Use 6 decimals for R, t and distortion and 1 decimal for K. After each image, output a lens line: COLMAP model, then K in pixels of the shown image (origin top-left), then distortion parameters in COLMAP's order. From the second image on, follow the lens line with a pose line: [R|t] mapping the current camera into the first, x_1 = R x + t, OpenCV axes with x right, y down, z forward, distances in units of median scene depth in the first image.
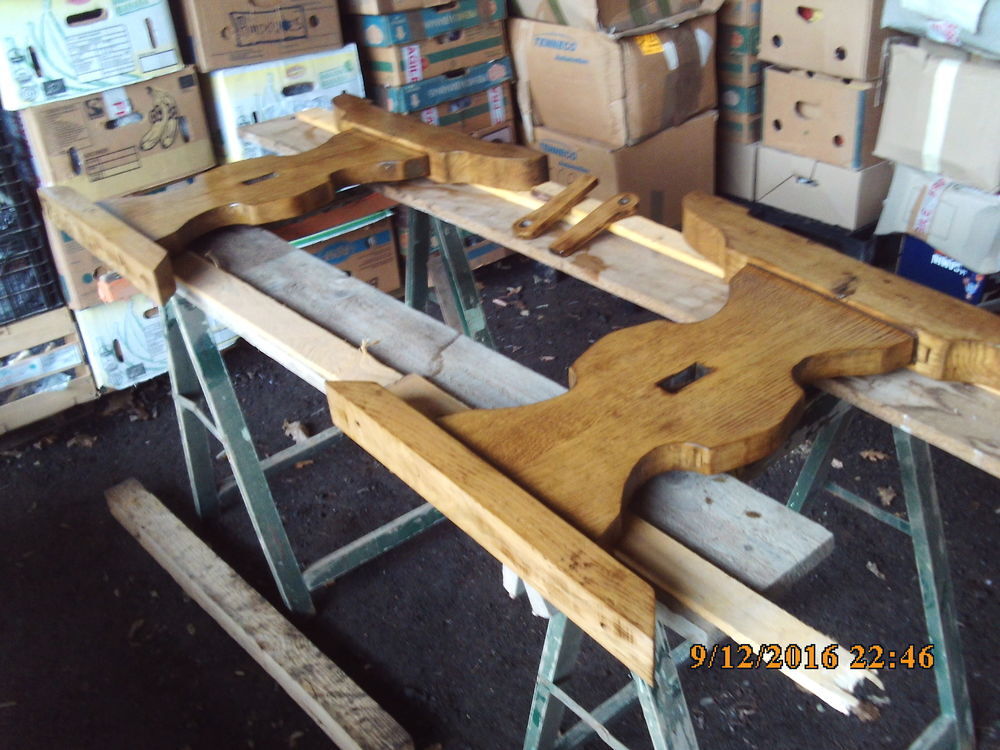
lens RADIAL K [[1041.1, 0, 573.4], [0, 1041.1, 408.0], [0, 0, 1]] dist [-0.135864, 0.104849]
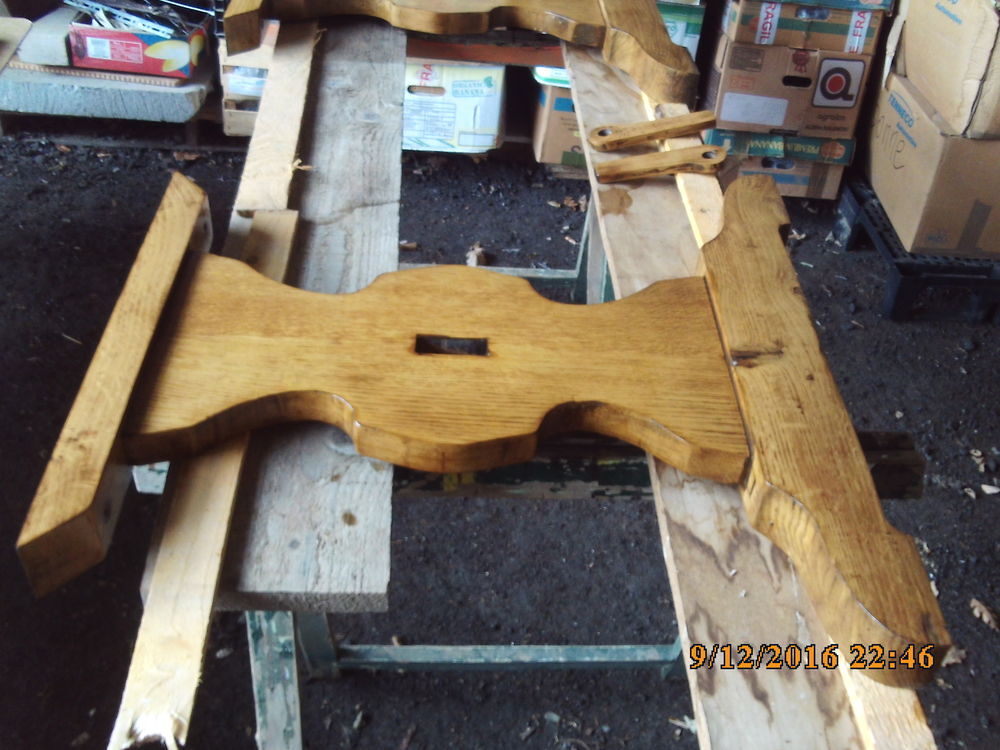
lens RADIAL K [[1041.1, 0, 573.4], [0, 1041.1, 408.0], [0, 0, 1]] dist [-0.135864, 0.104849]
pose [[0.780633, 0.501003, -0.373643, 0.343920], [-0.459137, 0.865322, 0.201025, -0.131116], [0.424036, 0.014626, 0.905527, 0.204129]]
